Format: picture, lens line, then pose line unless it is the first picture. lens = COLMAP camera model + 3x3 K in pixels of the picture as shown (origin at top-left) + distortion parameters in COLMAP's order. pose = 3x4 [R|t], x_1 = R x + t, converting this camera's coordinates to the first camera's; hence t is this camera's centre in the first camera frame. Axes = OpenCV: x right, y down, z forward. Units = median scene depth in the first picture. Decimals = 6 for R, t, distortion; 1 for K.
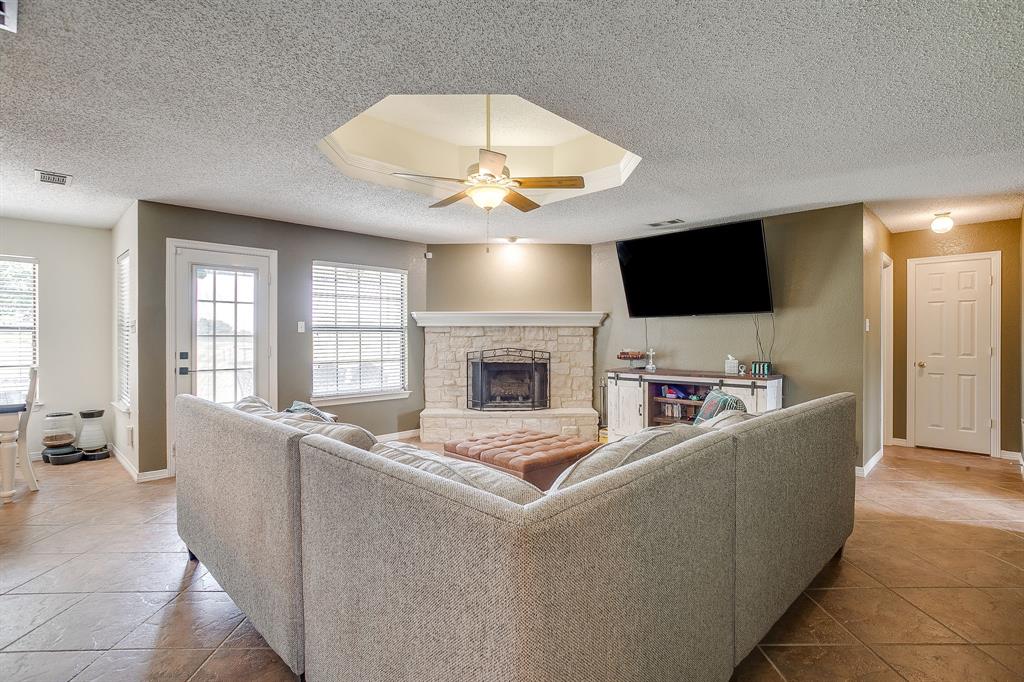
lens RADIAL K [[498.2, 0, 516.3], [0, 498.2, 333.2], [0, 0, 1]] dist [-0.051272, 0.024806]
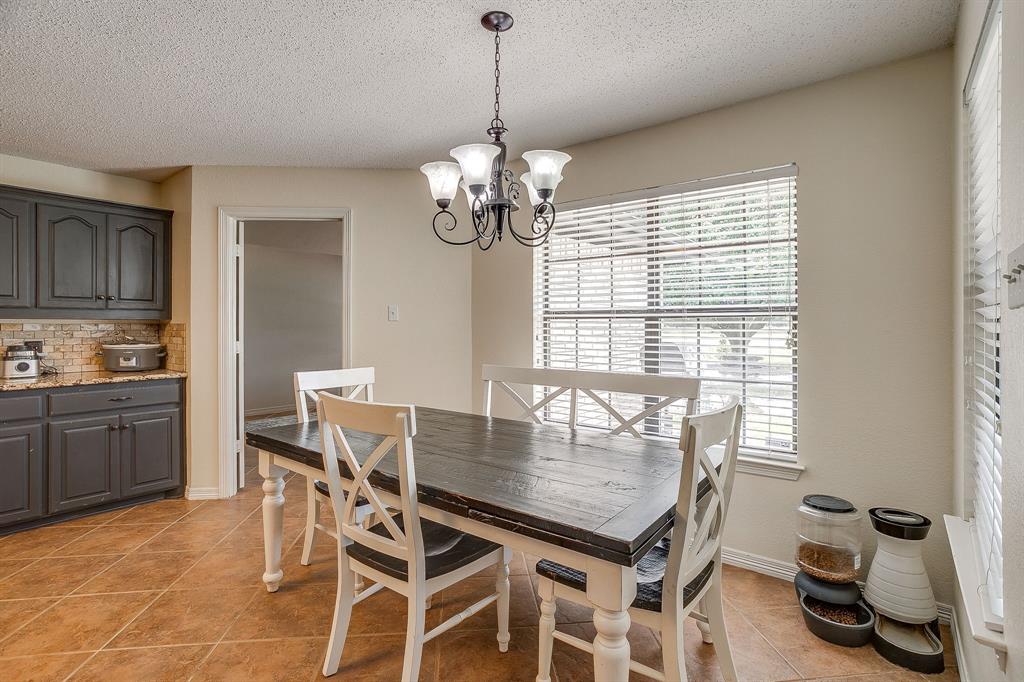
lens RADIAL K [[498.2, 0, 515.3], [0, 498.2, 323.8], [0, 0, 1]] dist [-0.051272, 0.024806]
pose [[0.110649, -0.007973, -0.993828, -0.425913], [0.006921, 0.999950, -0.007252, 0.005994], [0.993835, -0.006075, 0.110699, 0.535029]]
